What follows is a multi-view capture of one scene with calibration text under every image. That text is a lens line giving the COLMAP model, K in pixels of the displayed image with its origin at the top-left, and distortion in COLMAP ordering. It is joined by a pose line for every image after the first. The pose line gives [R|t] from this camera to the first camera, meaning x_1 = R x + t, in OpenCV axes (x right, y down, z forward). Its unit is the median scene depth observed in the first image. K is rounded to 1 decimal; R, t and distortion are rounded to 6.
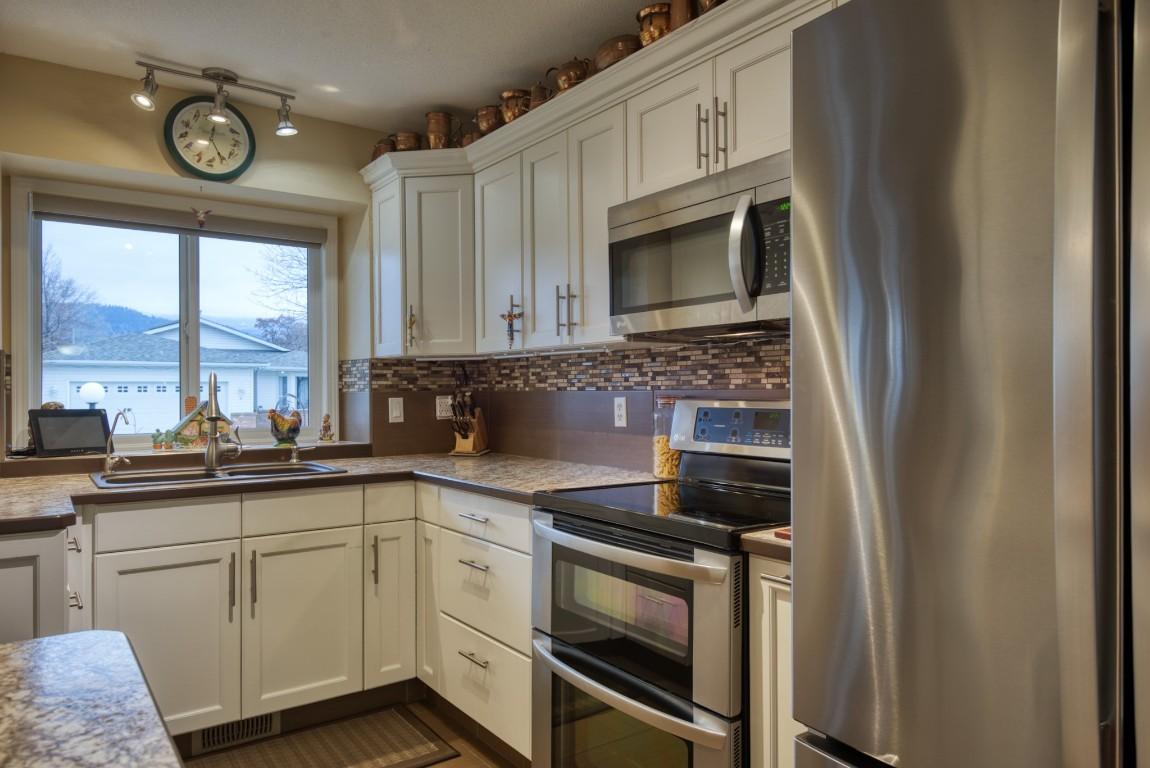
lens RADIAL K [[756.2, 0, 570.2], [0, 756.2, 389.4], [0, 0, 1]] dist [0.022324, -0.011303]
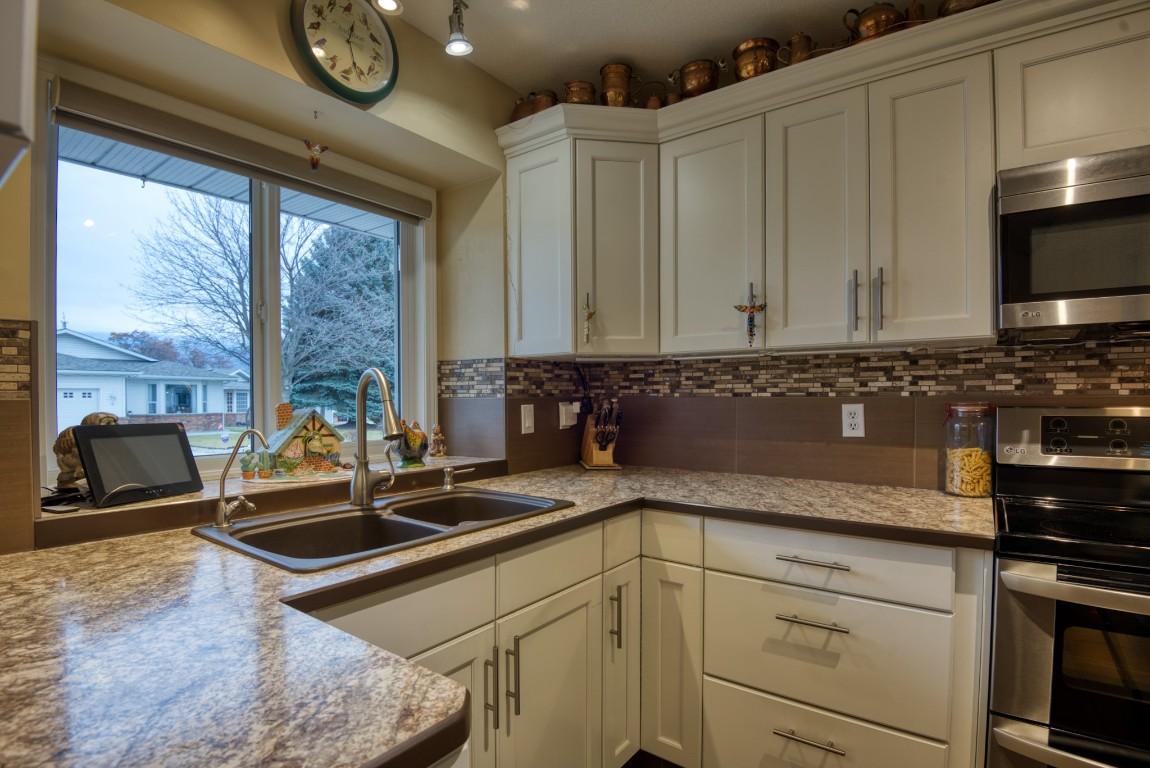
lens RADIAL K [[565.2, 0, 576.6], [0, 565.2, 407.1], [0, 0, 1]] dist [-0.018467, -0.013697]
pose [[0.952155, -0.003152, 0.305599, -0.430847], [-0.002426, 0.999837, 0.017870, 0.002704], [-0.305605, -0.017757, 0.951993, 0.436564]]
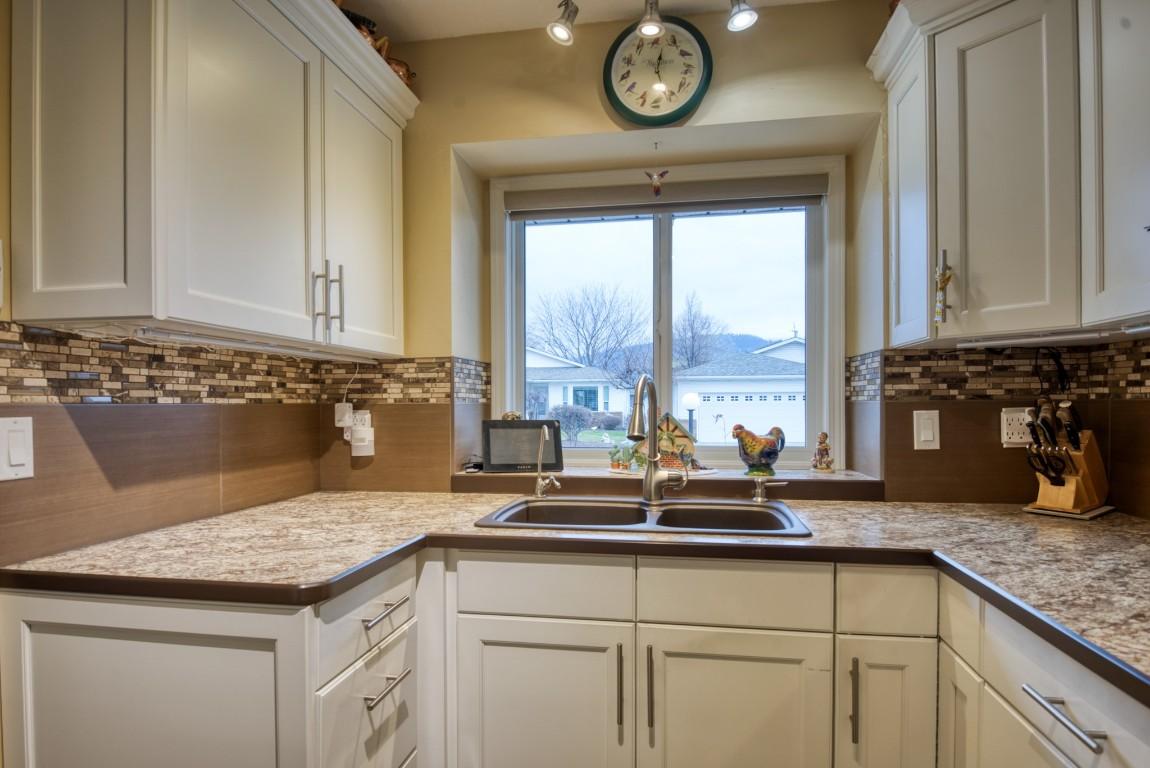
lens RADIAL K [[659.3, 0, 579.6], [0, 659.3, 411.8], [0, 0, 1]] dist [0.017954, -0.031182]
pose [[0.708541, 0.011601, -0.705574, -0.053351], [0.002561, 0.999816, 0.019010, 0.001178], [0.705665, -0.015276, 0.708381, 0.469909]]
